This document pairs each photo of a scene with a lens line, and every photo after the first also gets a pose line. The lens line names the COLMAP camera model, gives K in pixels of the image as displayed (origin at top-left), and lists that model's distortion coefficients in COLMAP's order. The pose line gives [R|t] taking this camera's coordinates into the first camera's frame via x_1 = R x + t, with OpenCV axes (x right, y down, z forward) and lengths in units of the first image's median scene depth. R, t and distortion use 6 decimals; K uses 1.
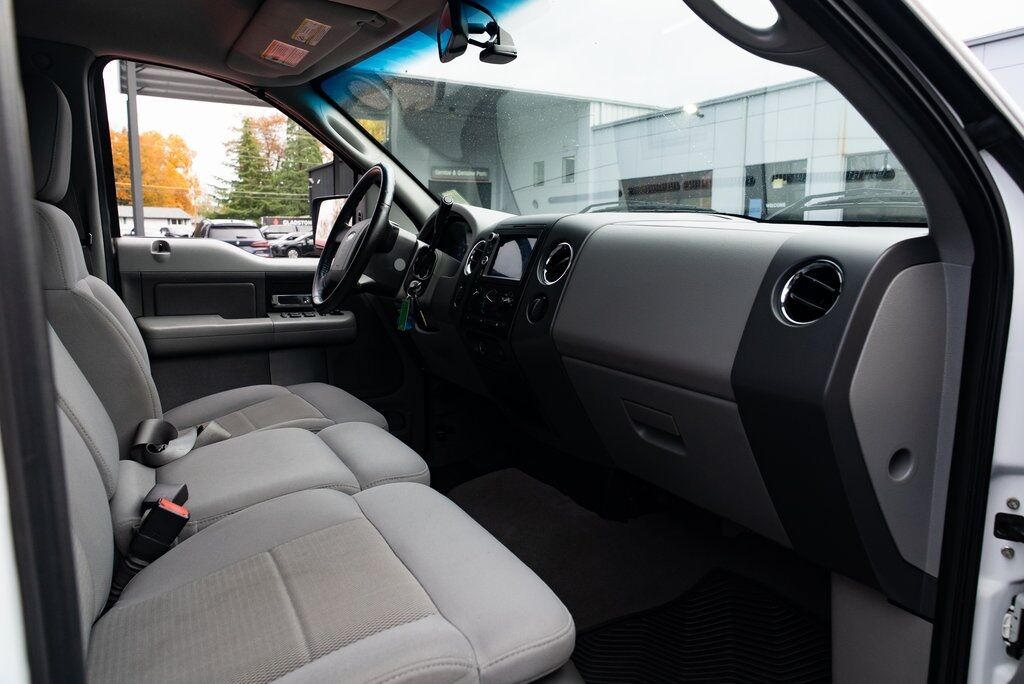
lens RADIAL K [[697.1, 0, 512.0], [0, 697.1, 342.0], [0, 0, 1]] dist [-0.035180, 0.021662]
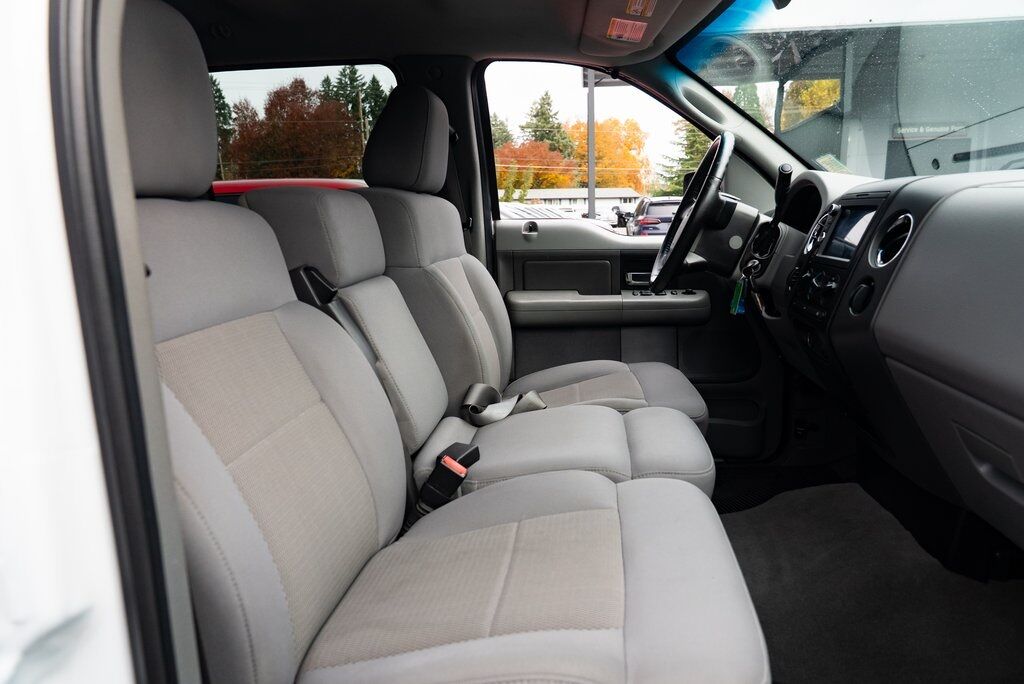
lens RADIAL K [[697.1, 0, 512.0], [0, 697.1, 342.0], [0, 0, 1]] dist [-0.035180, 0.021662]
pose [[0.818953, 0.069199, -0.569672, 0.124687], [-0.048571, 0.997499, 0.051344, -0.012619], [0.571801, -0.014379, 0.820266, 0.078572]]
